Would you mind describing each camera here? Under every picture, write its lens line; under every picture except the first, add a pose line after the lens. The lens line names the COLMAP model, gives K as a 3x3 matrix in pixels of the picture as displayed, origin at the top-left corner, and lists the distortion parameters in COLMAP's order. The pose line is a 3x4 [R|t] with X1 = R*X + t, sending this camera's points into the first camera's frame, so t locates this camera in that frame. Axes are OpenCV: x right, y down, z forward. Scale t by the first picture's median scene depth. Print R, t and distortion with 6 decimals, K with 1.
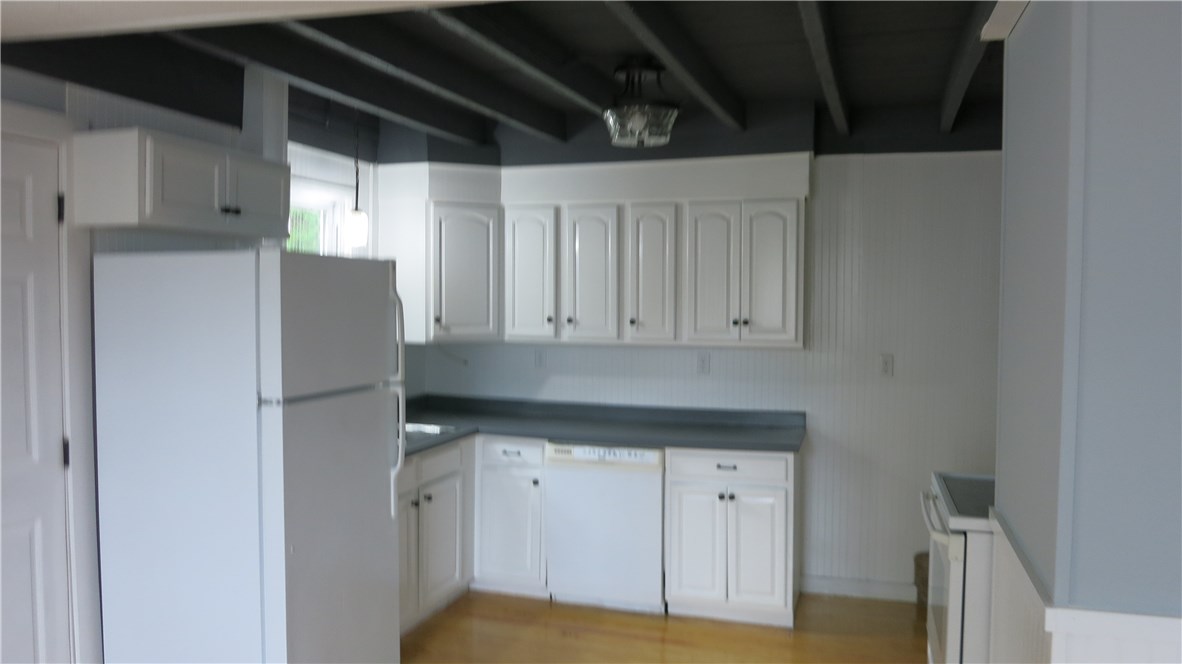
lens RADIAL K [[850.2, 0, 591.0], [0, 850.2, 332.0], [0, 0, 1]] dist [-0.008266, -0.033606]
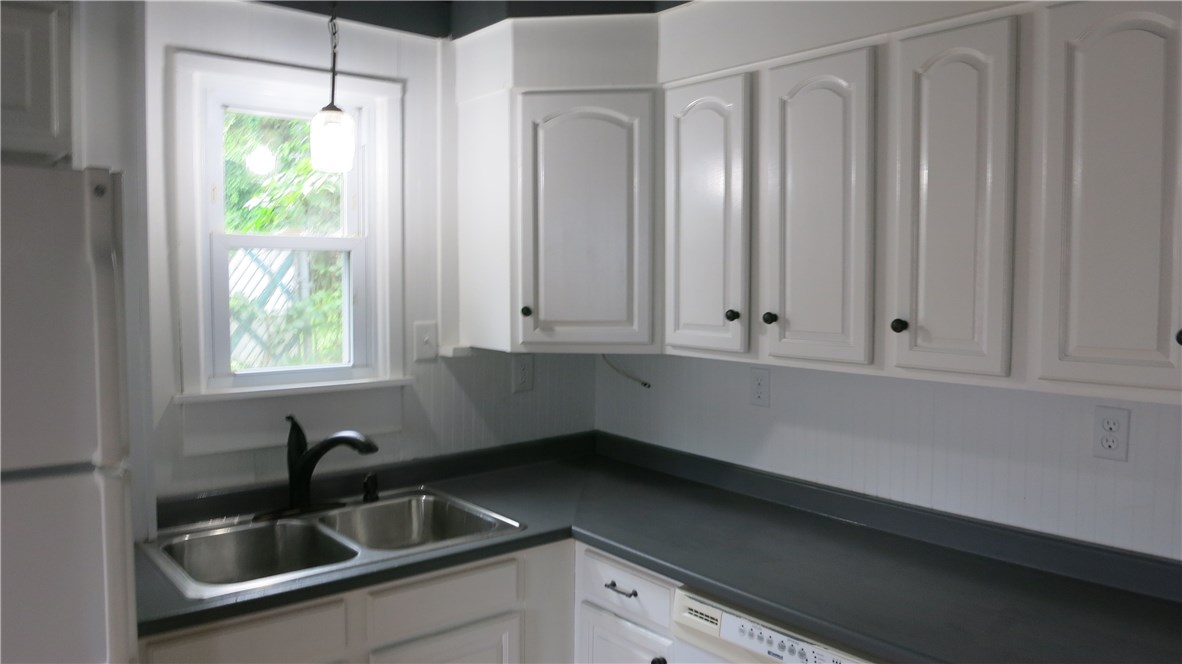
lens RADIAL K [[850.2, 0, 591.0], [0, 850.2, 332.0], [0, 0, 1]] dist [-0.008266, -0.033606]
pose [[0.832982, 0.032273, -0.552359, 0.151625], [-0.020239, 0.999407, 0.027872, -0.017190], [0.552930, -0.012038, 0.833141, 0.577153]]
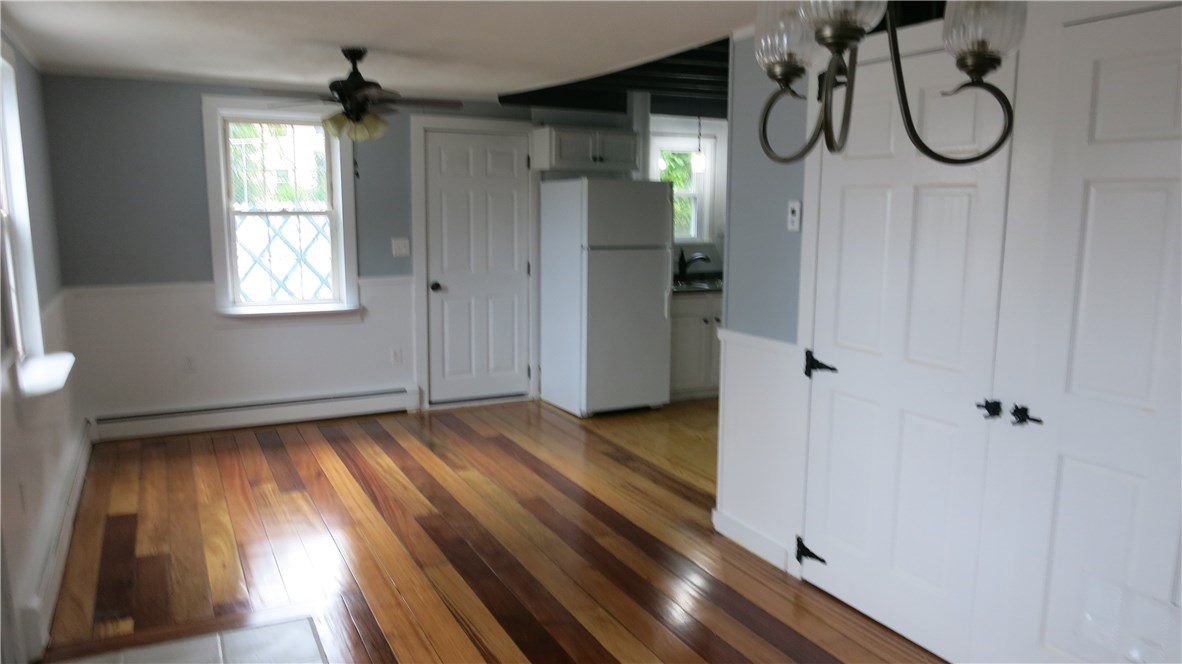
lens RADIAL K [[850.2, 0, 591.0], [0, 850.2, 332.0], [0, 0, 1]] dist [-0.008266, -0.033606]
pose [[0.709271, 0.101274, -0.697623, 0.718658], [-0.030513, 0.993110, 0.113147, 0.028664], [0.704275, -0.058966, 0.707474, -0.343167]]
